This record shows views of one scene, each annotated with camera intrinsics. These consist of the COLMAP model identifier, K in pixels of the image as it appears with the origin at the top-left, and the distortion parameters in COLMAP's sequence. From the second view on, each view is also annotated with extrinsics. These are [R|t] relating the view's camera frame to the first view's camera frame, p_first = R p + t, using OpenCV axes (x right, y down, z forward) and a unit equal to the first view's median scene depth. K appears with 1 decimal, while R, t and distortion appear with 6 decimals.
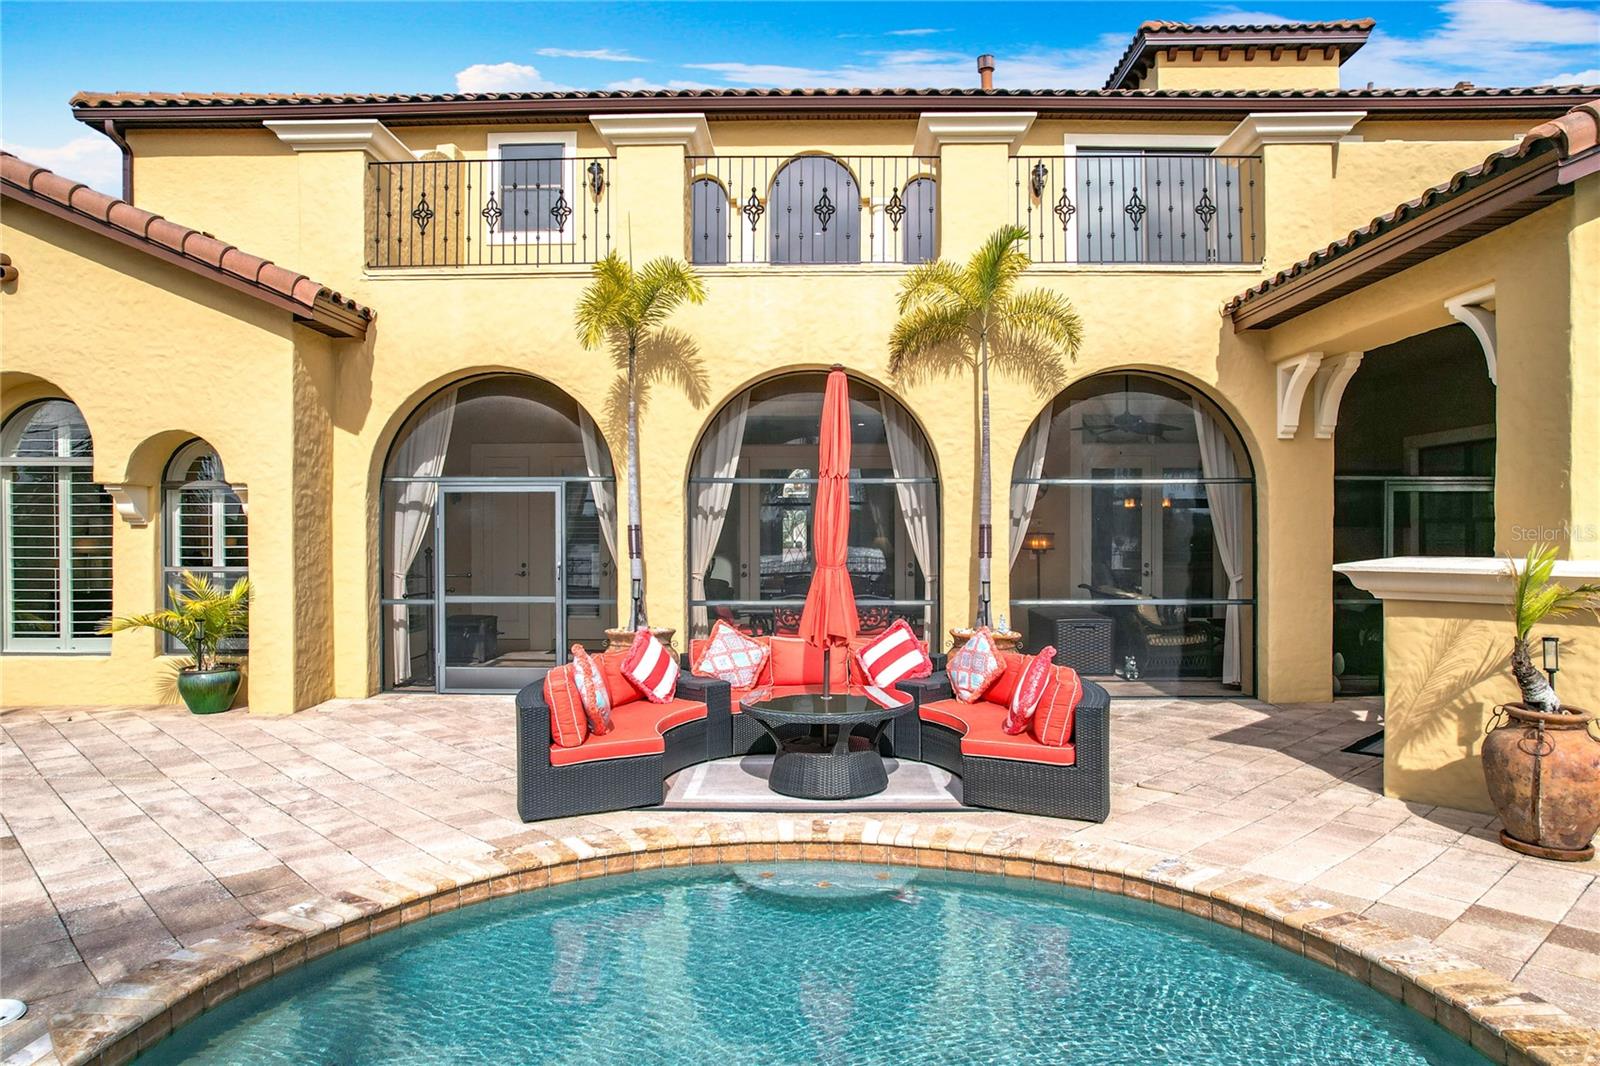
lens RADIAL K [[1036.9, 0, 800.0], [0, 1036.9, 533.0], [0, 0, 1]] dist [-0.079626, 0.078081]
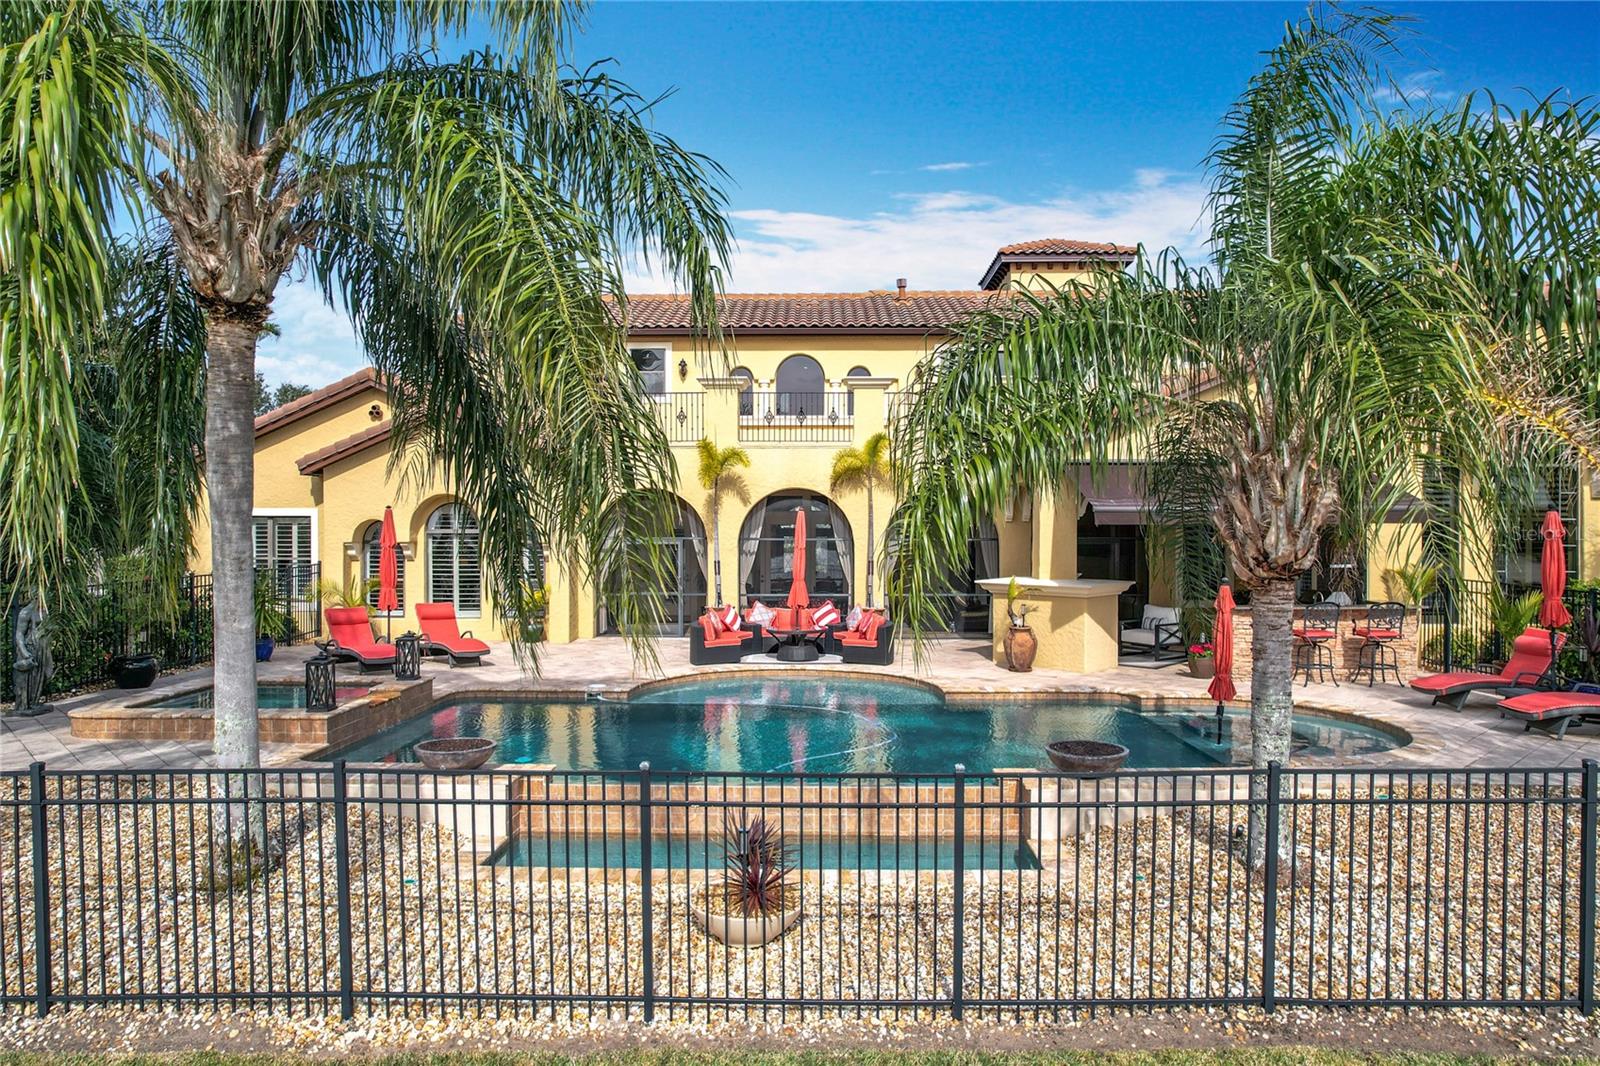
lens RADIAL K [[1036.9, 0, 800.0], [0, 1036.9, 533.0], [0, 0, 1]] dist [-0.079626, 0.078081]
pose [[0.999992, -0.000286, -0.004031, 0.031273], [0.000288, 1.000000, 0.000552, -0.068728], [0.004031, -0.000553, 0.999992, -1.263521]]
